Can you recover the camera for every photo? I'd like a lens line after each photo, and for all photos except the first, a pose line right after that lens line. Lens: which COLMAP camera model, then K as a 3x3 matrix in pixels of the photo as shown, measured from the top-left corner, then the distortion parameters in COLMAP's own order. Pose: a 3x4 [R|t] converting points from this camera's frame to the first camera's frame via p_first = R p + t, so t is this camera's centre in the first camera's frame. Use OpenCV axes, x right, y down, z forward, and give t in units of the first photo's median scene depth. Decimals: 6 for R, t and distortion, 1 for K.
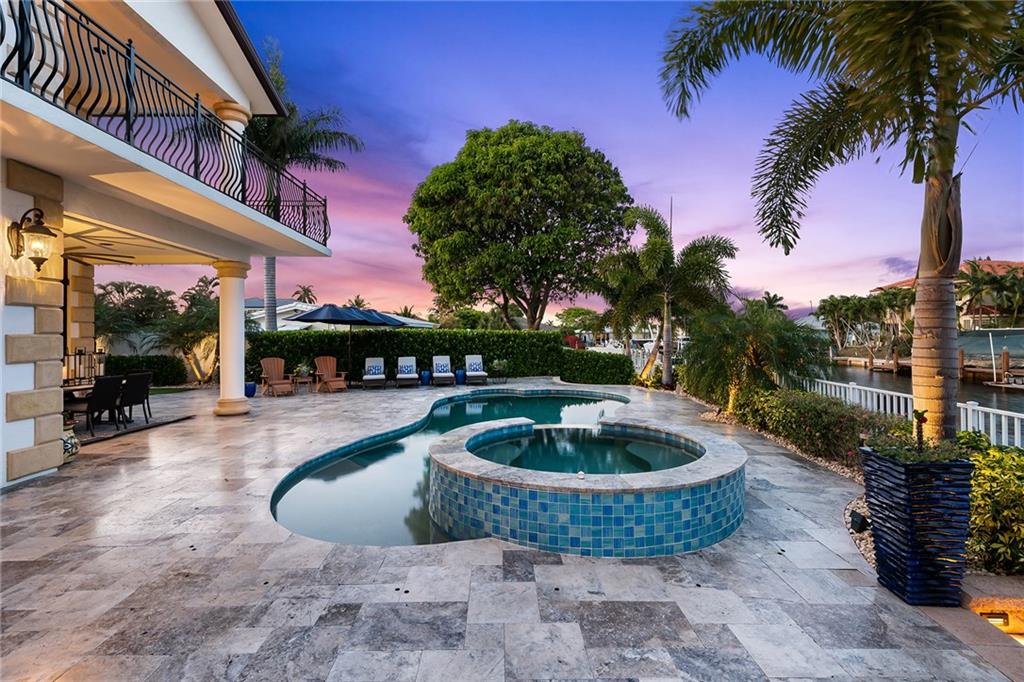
lens RADIAL K [[428.4, 0, 511.1], [0, 428.4, 337.3], [0, 0, 1]] dist [0.001812, -0.005559]
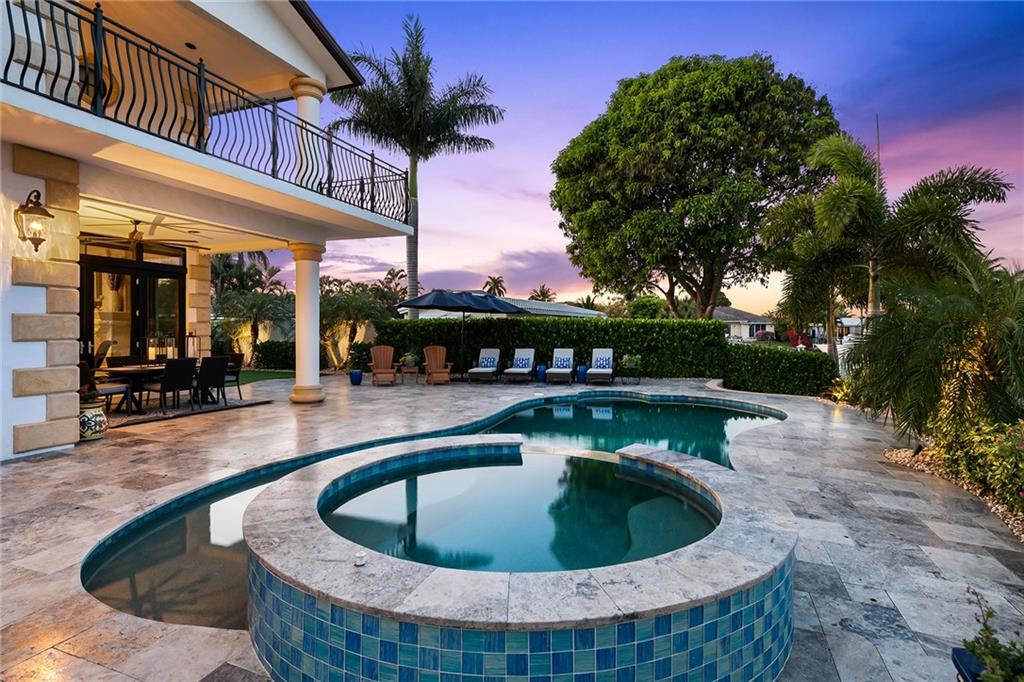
lens RADIAL K [[479.6, 0, 514.4], [0, 479.6, 334.0], [0, 0, 1]] dist [0.010794, -0.009121]
pose [[0.933184, 0.013913, -0.359130, 0.096396], [-0.010137, 0.999872, 0.012396, 0.004345], [0.359256, -0.007928, 0.933205, 0.085160]]
